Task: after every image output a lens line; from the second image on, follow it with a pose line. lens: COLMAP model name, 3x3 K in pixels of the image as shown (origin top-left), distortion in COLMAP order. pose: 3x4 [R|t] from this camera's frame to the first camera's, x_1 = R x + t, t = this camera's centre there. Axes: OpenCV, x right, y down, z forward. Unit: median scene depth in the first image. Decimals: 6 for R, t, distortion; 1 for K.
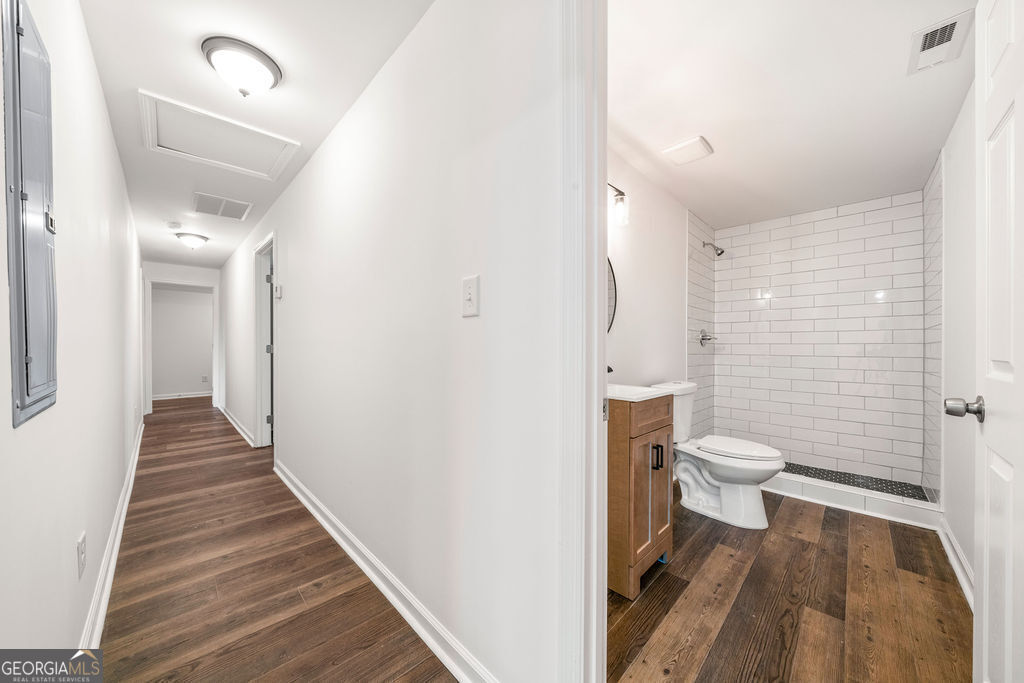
lens RADIAL K [[354.7, 0, 511.8], [0, 354.7, 345.5], [0, 0, 1]] dist [-0.002568, -0.000722]
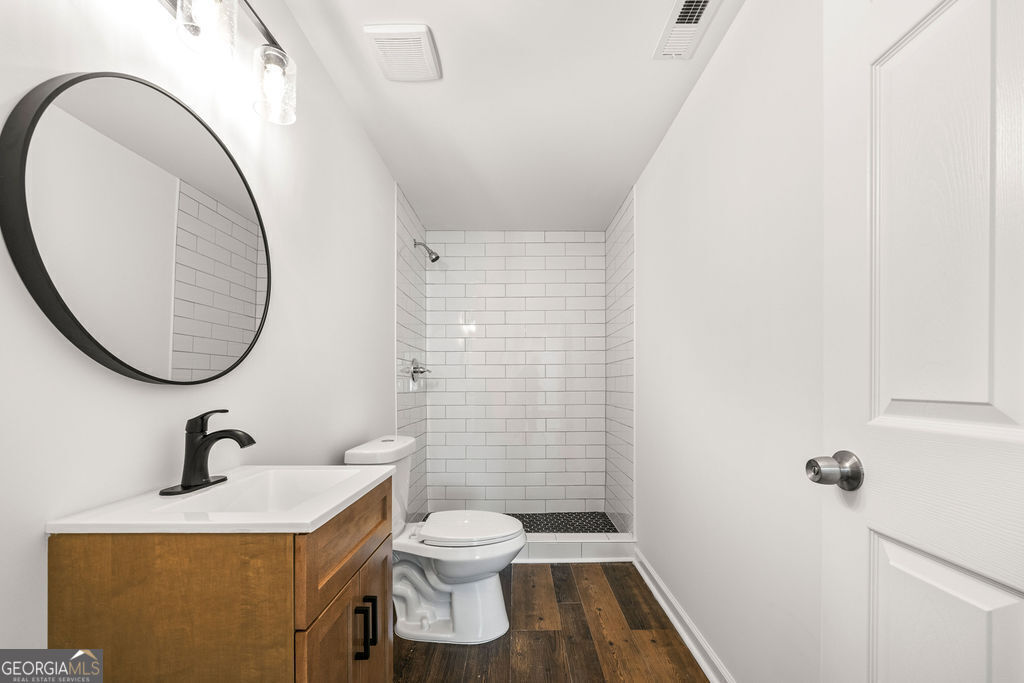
lens RADIAL K [[396.4, 0, 514.1], [0, 396.4, 382.1], [0, 0, 1]] dist [-0.008146, 0.000155]
pose [[0.706231, -0.009124, 0.707923, 0.143226], [0.008001, 0.999956, 0.004906, 0.000680], [-0.707936, 0.002199, 0.706273, 0.380953]]
